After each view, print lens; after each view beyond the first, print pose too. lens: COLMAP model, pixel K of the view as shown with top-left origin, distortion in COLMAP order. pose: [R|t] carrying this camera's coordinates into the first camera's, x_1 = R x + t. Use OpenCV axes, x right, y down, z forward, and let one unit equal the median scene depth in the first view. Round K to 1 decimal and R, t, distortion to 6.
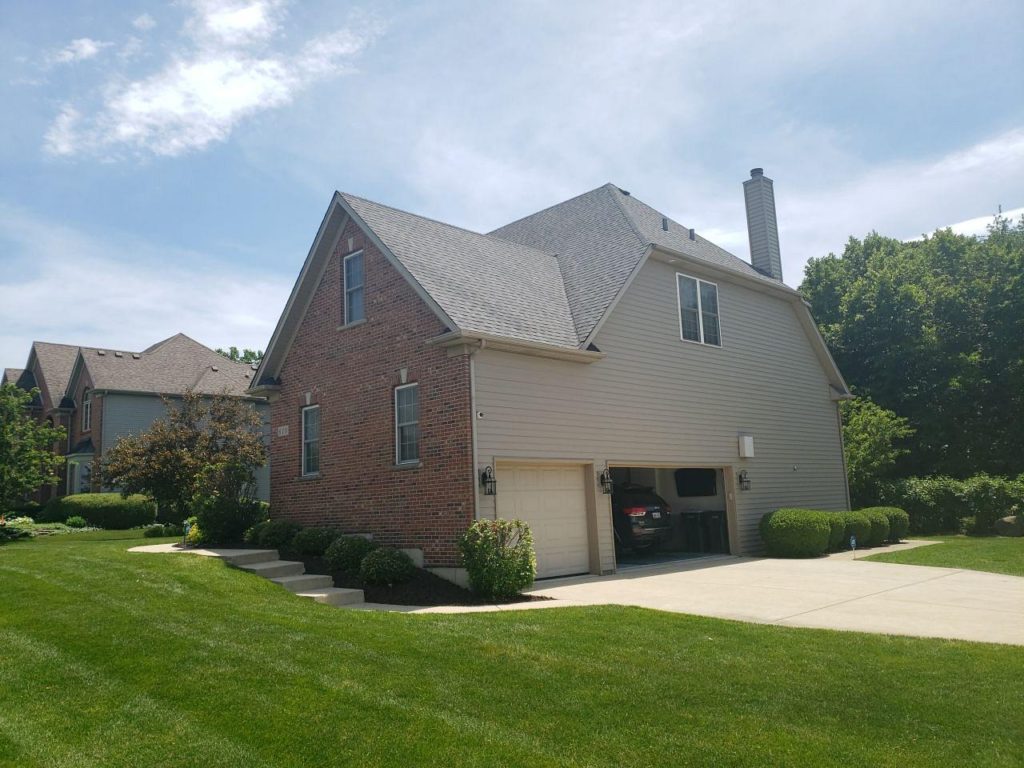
lens RADIAL K [[824.4, 0, 512.0], [0, 824.4, 384.0], [0, 0, 1]] dist [-0.033095, -0.002910]
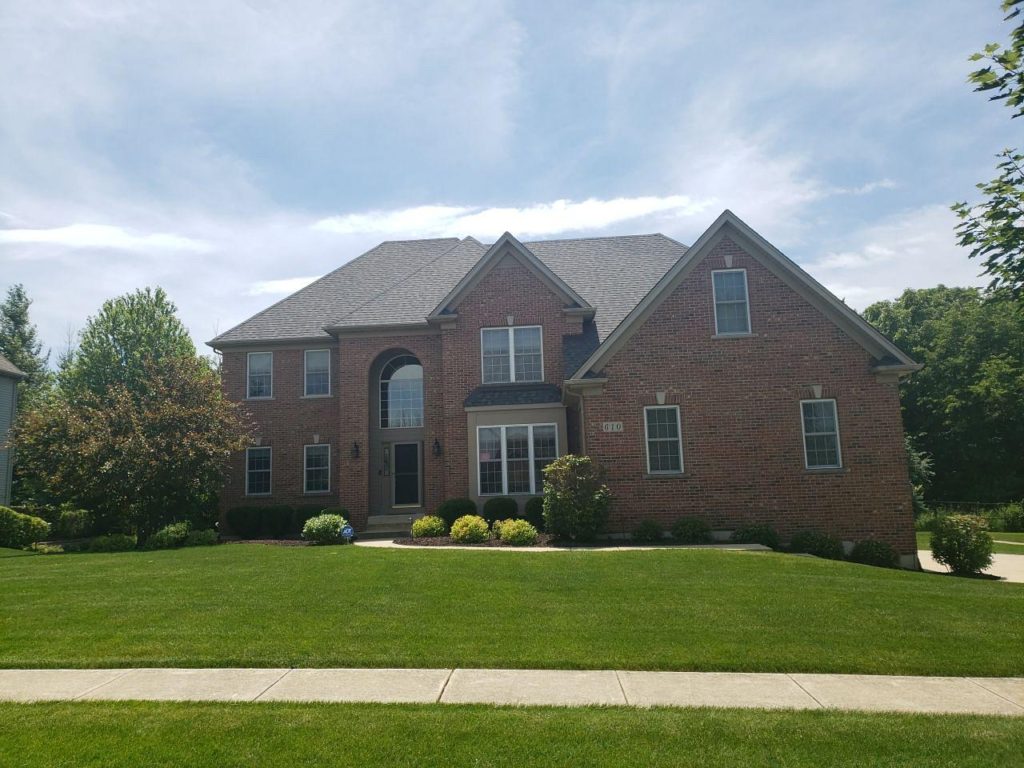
lens RADIAL K [[824.4, 0, 512.0], [0, 824.4, 384.0], [0, 0, 1]] dist [-0.033095, -0.002910]
pose [[0.792566, 0.112673, 0.599287, -1.105654], [-0.103861, 0.993364, -0.049407, 0.076800], [-0.600877, -0.023085, 0.799008, 0.326685]]
